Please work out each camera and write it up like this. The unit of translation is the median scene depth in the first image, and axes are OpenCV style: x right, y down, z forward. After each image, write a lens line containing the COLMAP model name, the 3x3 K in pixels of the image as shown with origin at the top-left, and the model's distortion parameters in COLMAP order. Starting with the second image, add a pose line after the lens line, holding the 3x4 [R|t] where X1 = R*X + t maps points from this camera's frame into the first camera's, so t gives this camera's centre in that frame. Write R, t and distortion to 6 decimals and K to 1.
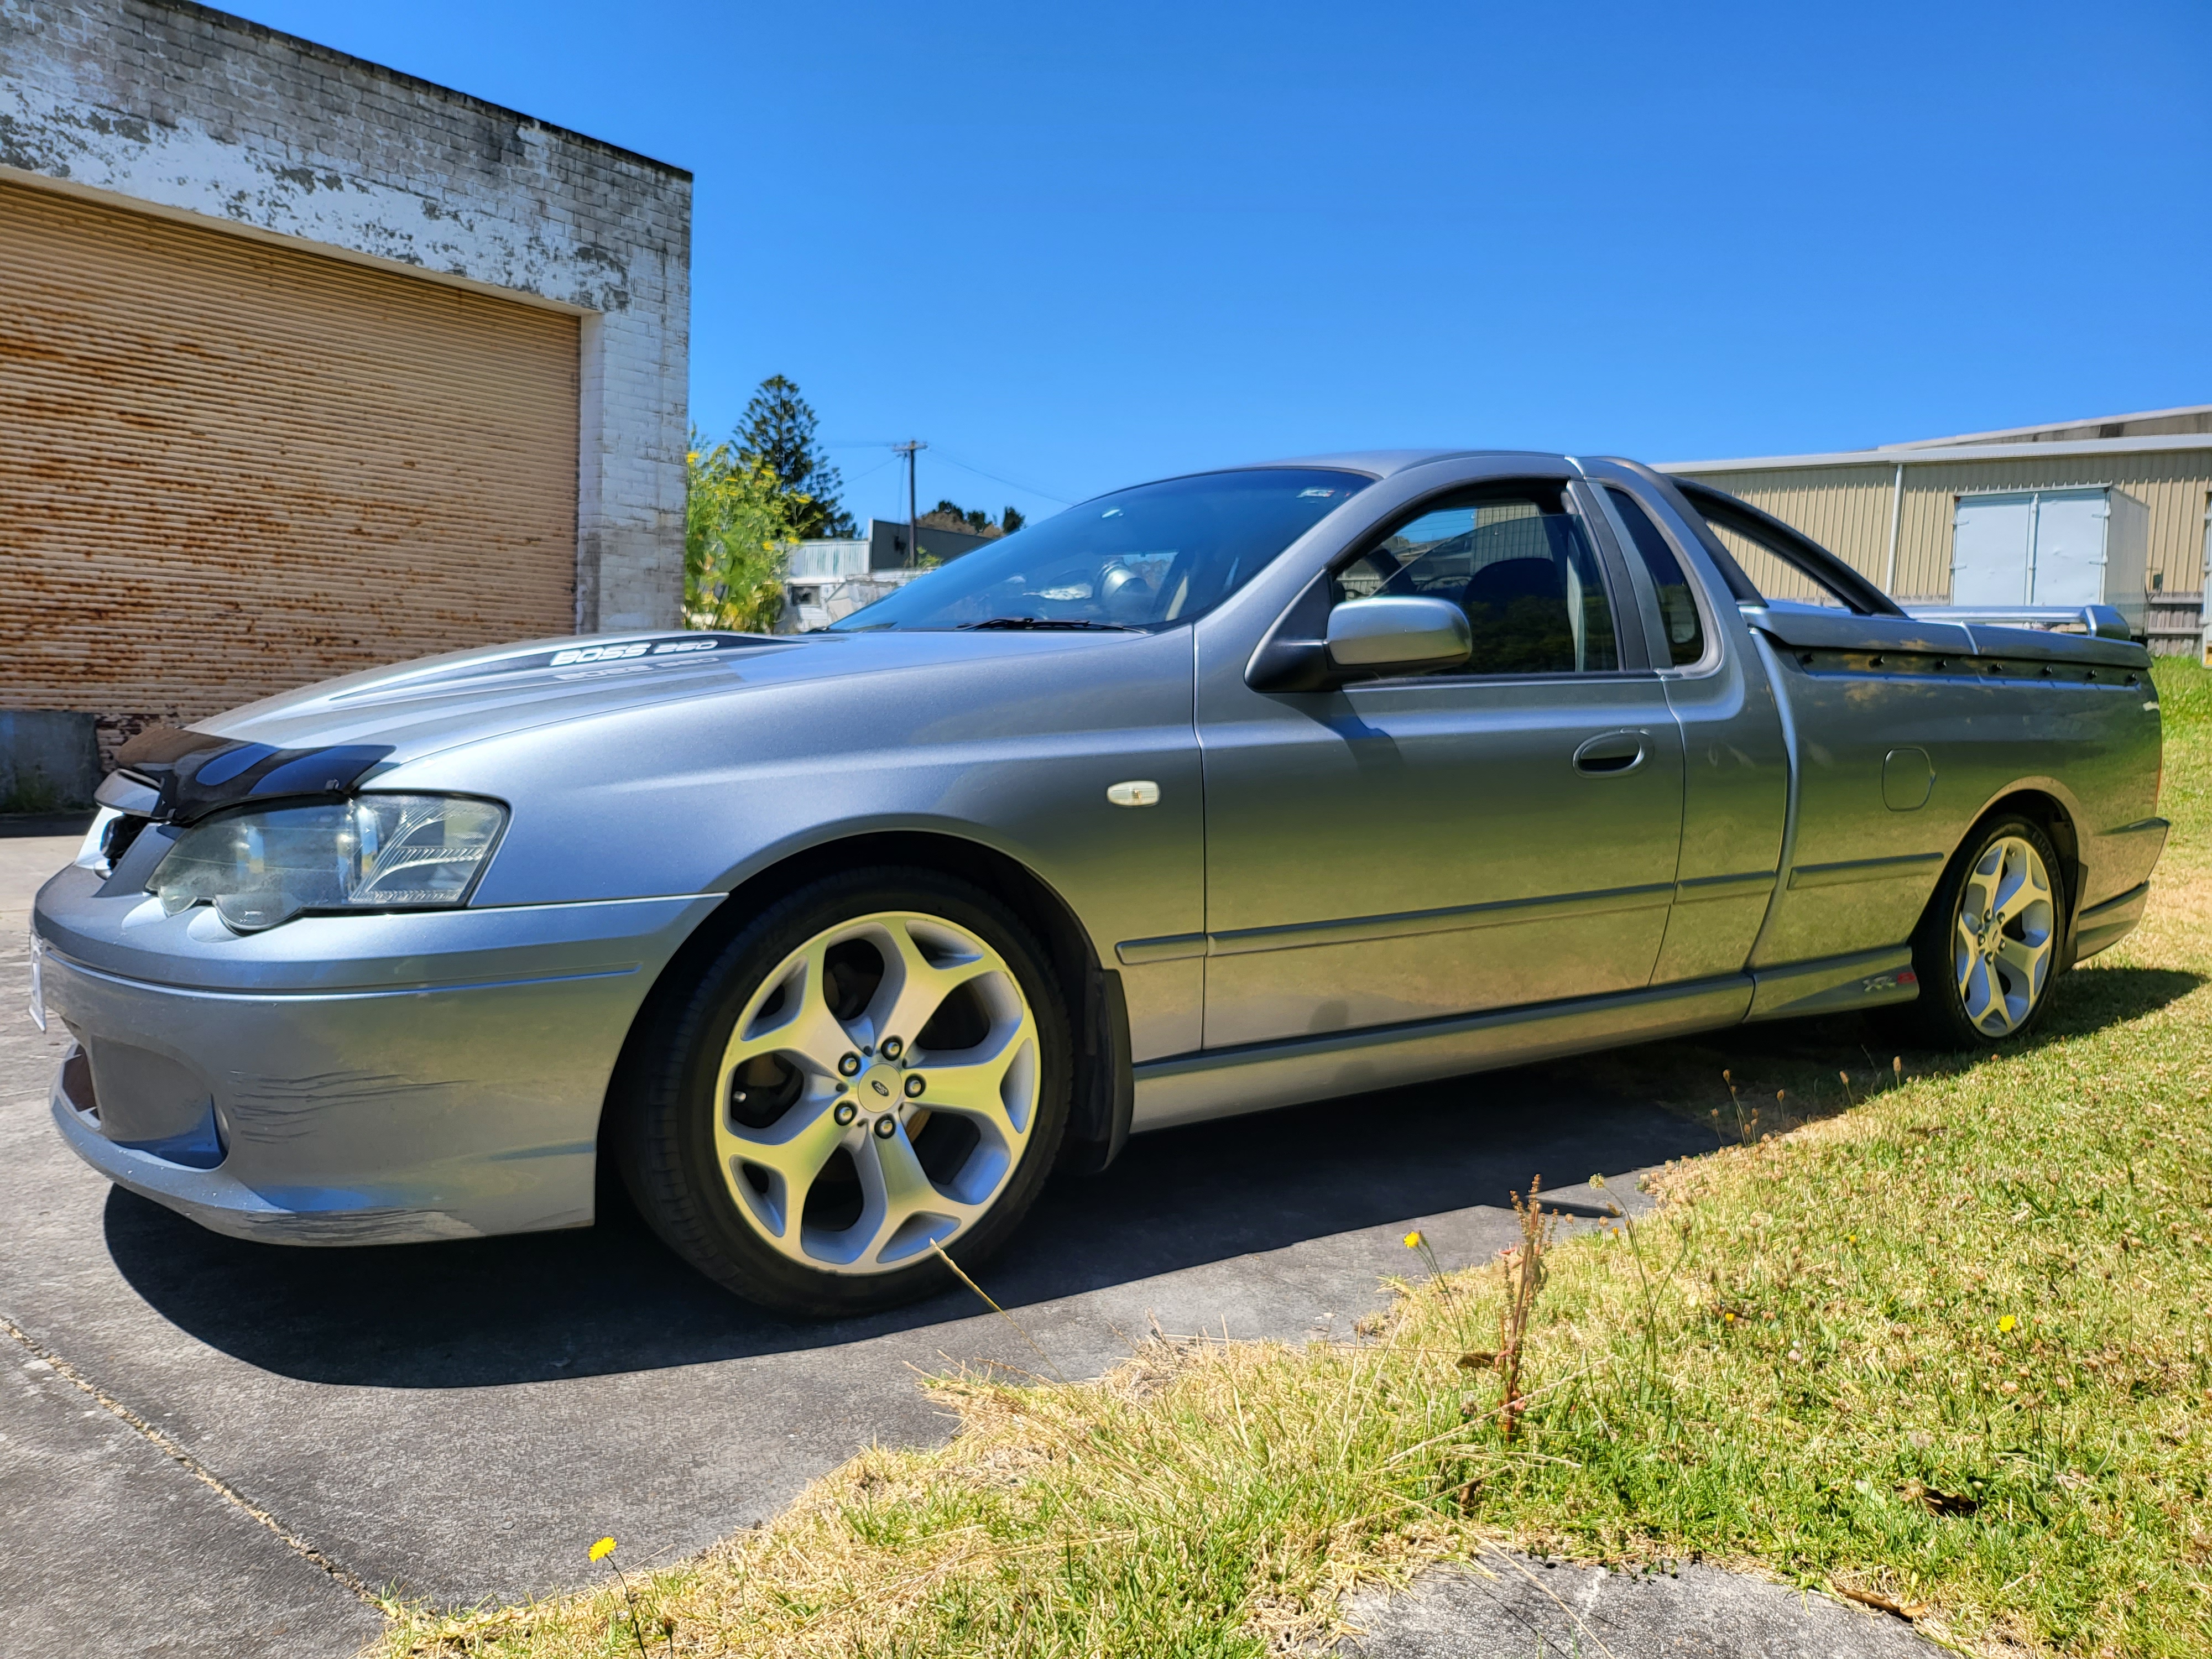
lens RADIAL K [[1547.2, 0, 1111.6], [0, 1547.2, 837.0], [0, 0, 1]] dist [0.032551, -0.039410]
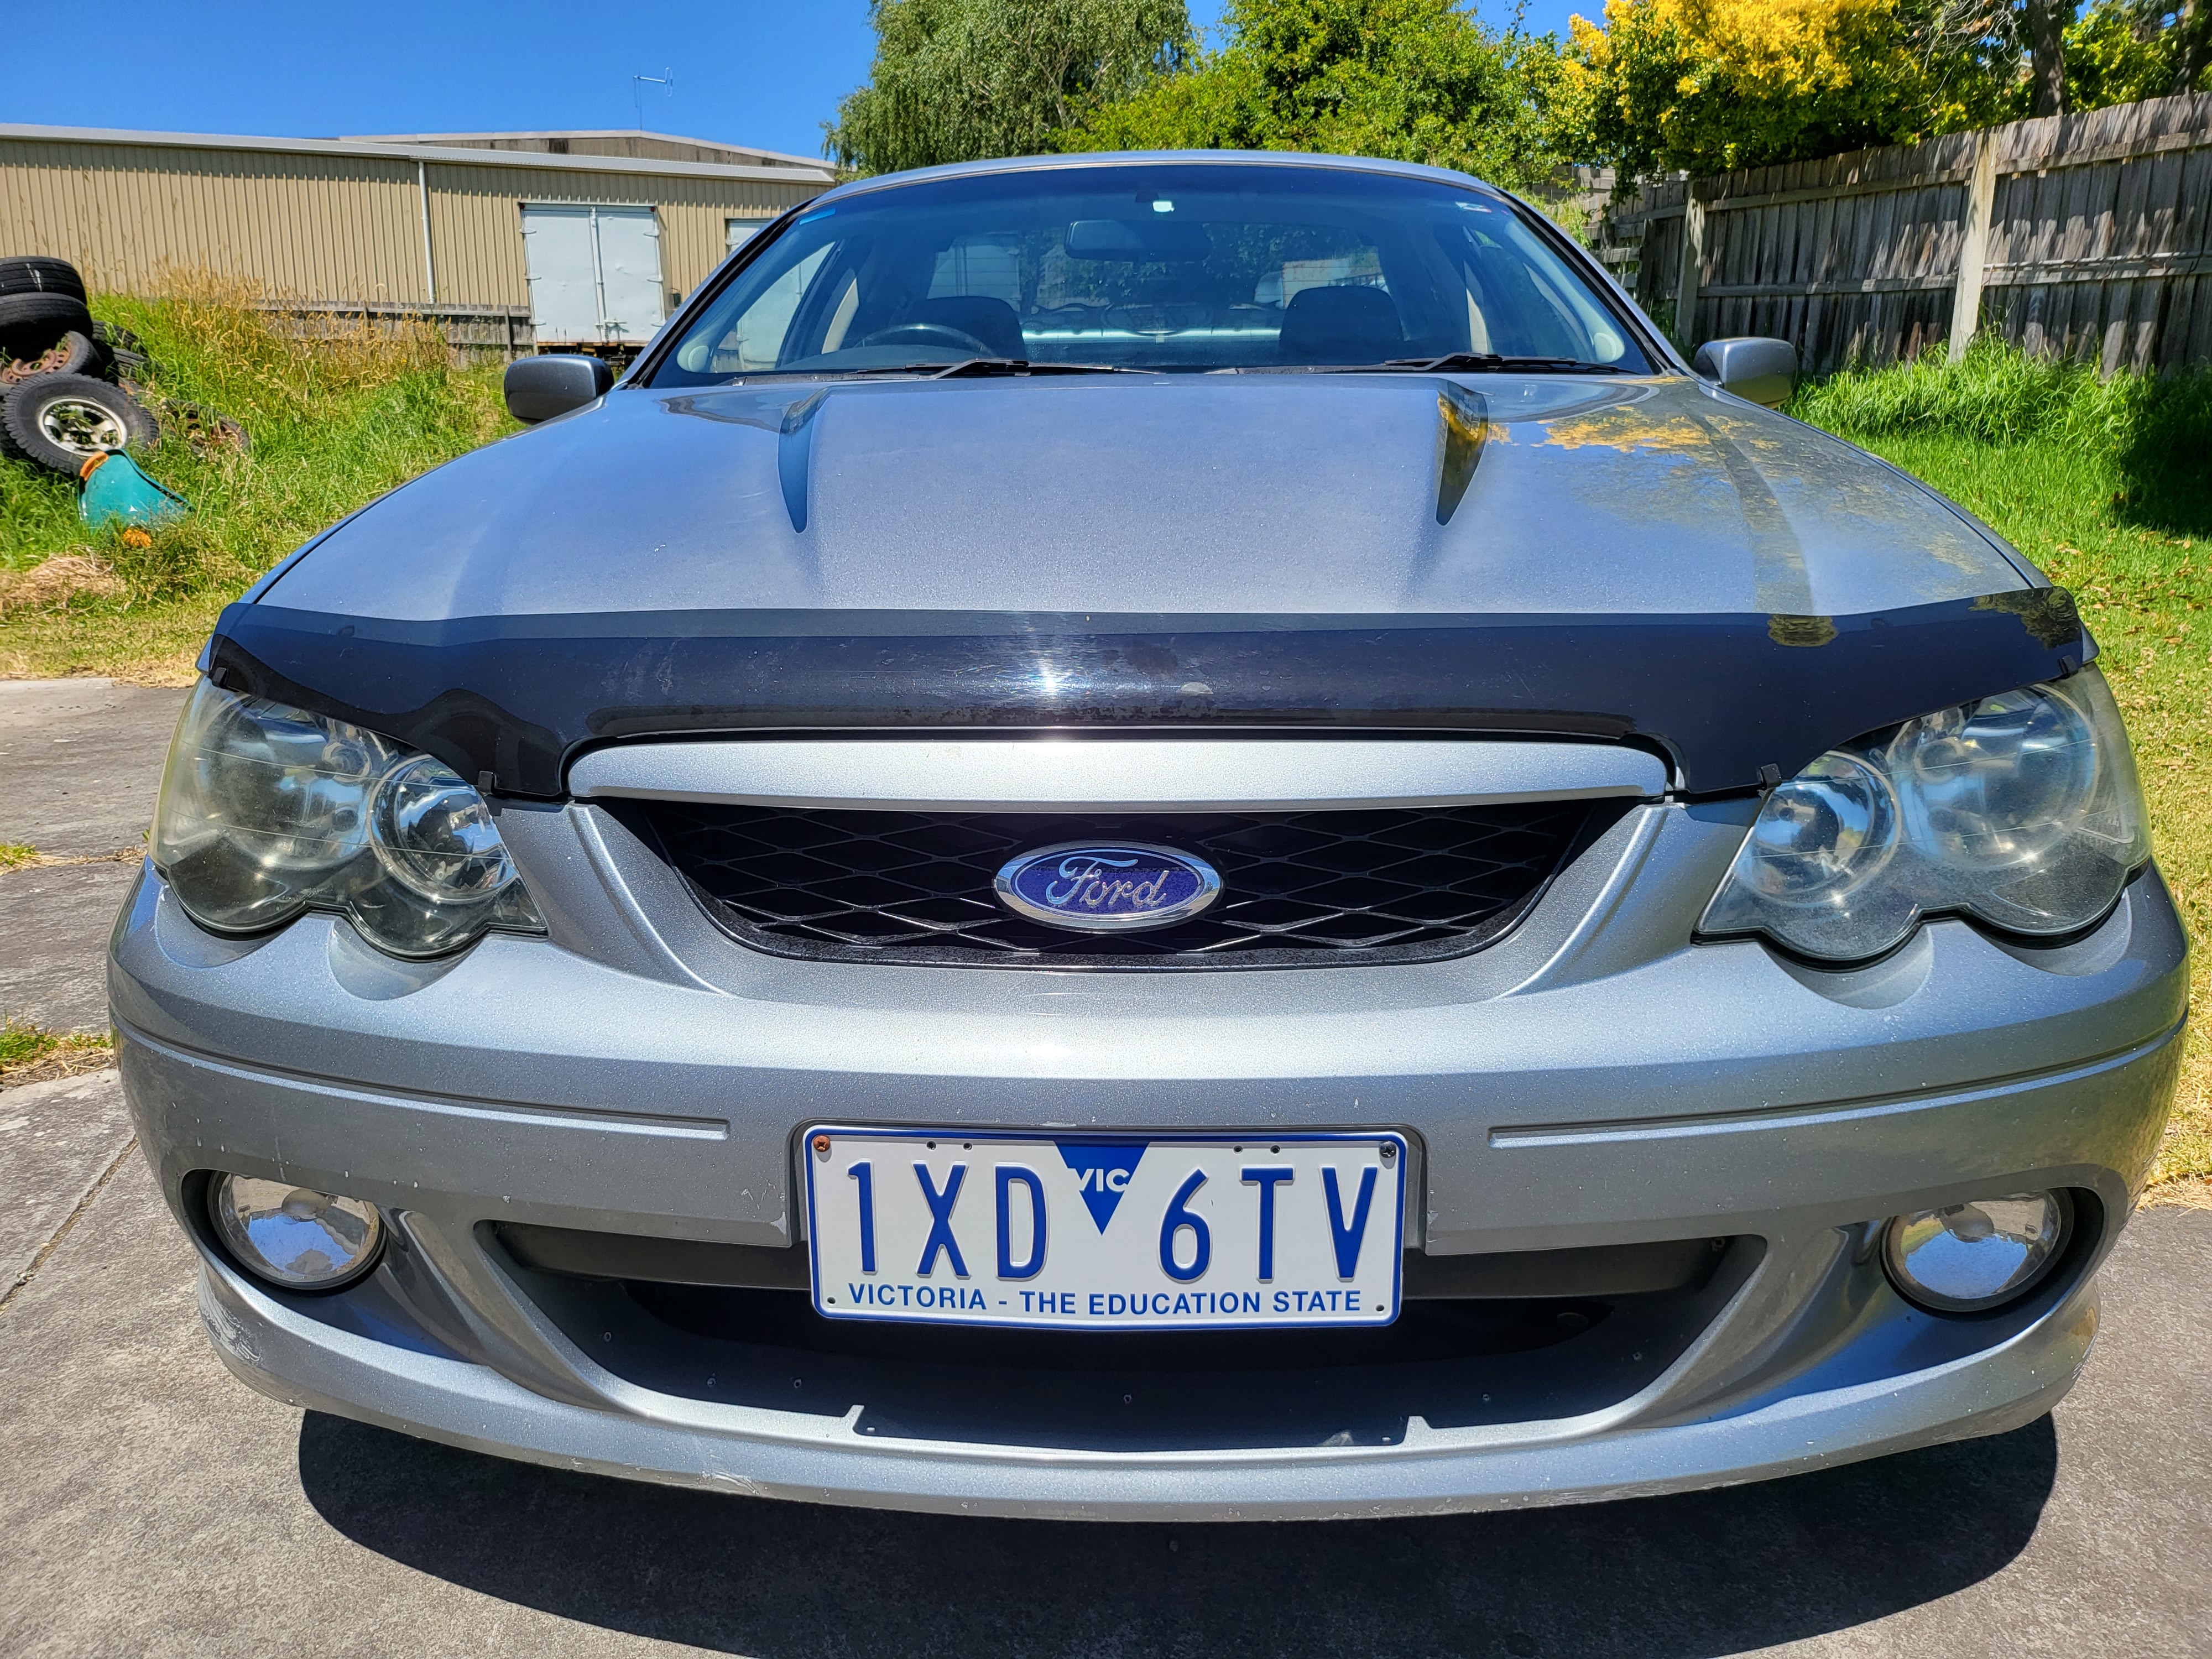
lens RADIAL K [[1547.2, 0, 1105.7], [0, 1547.2, 826.7], [0, 0, 1]] dist [0.032551, -0.039410]
pose [[0.597648, -0.224859, 0.769581, -0.933723], [0.089004, 0.972541, 0.215041, -0.104229], [-0.796803, -0.060023, 0.601251, 0.736283]]
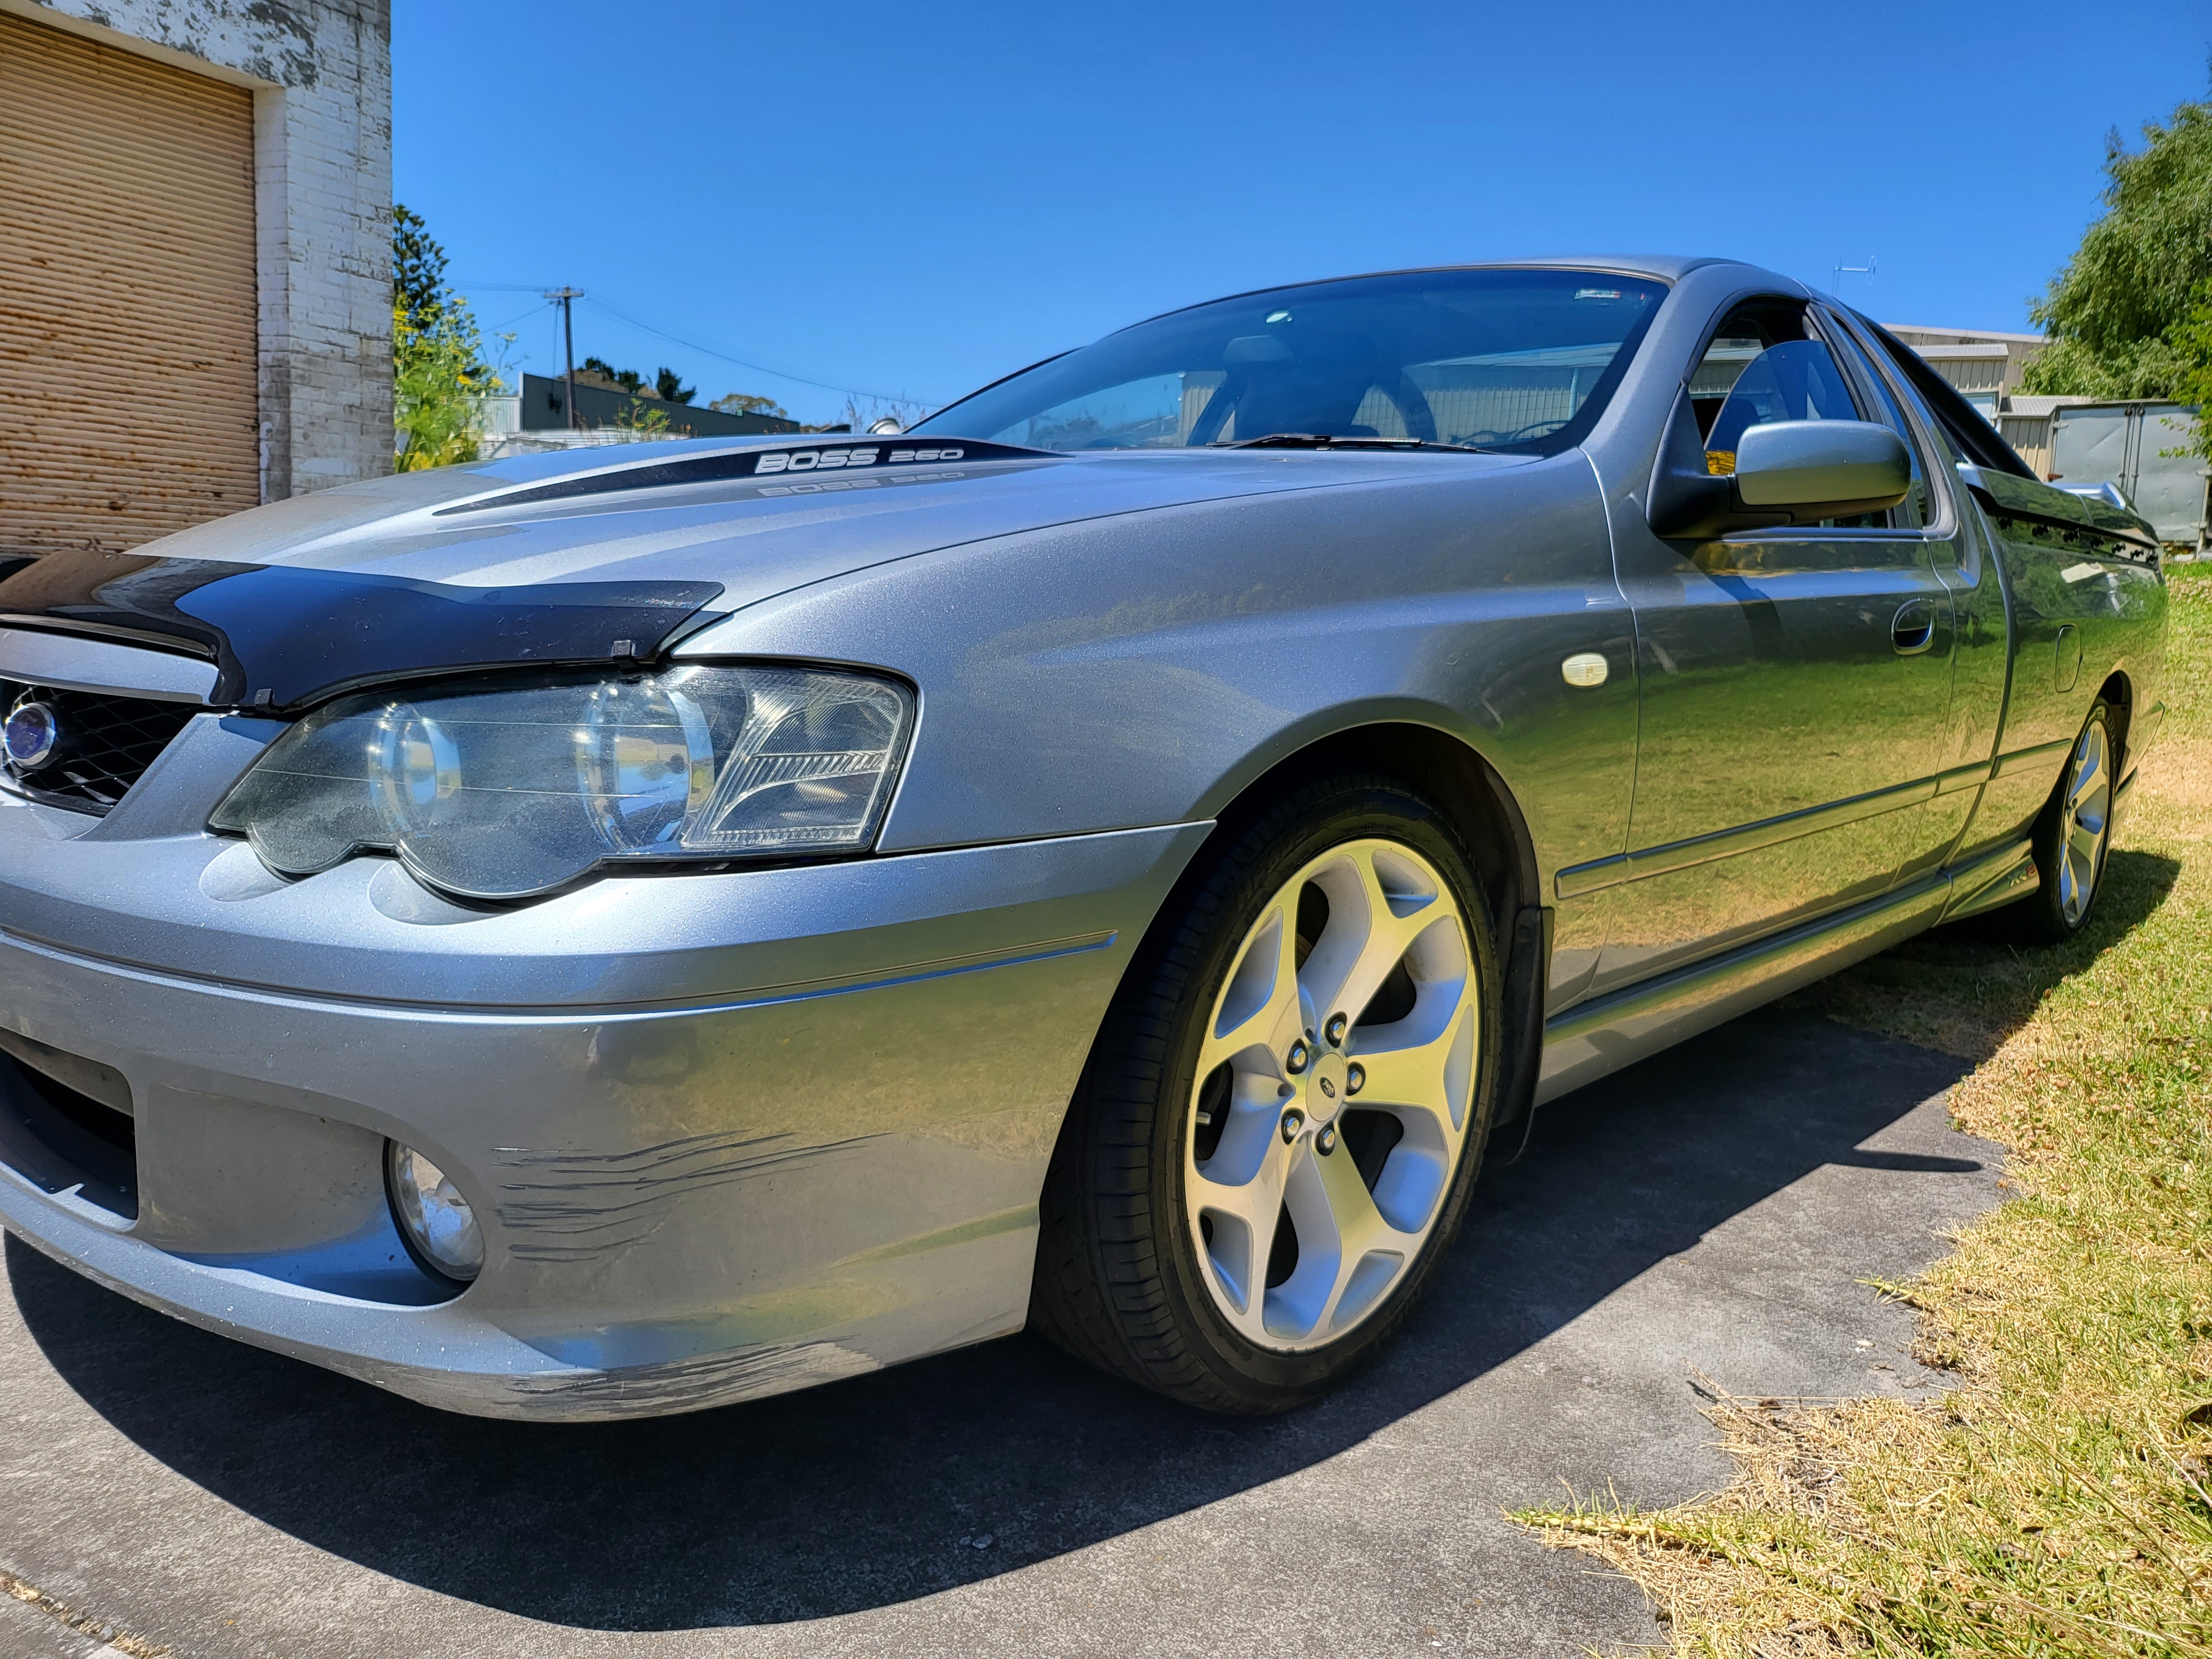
lens RADIAL K [[1547.2, 0, 1114.9], [0, 1547.2, 841.1], [0, 0, 1]] dist [0.032551, -0.039410]
pose [[0.976614, -0.019798, 0.214088, -0.350950], [0.003181, 0.996973, 0.077686, -0.004647], [-0.214978, -0.075188, 0.973720, 0.303207]]
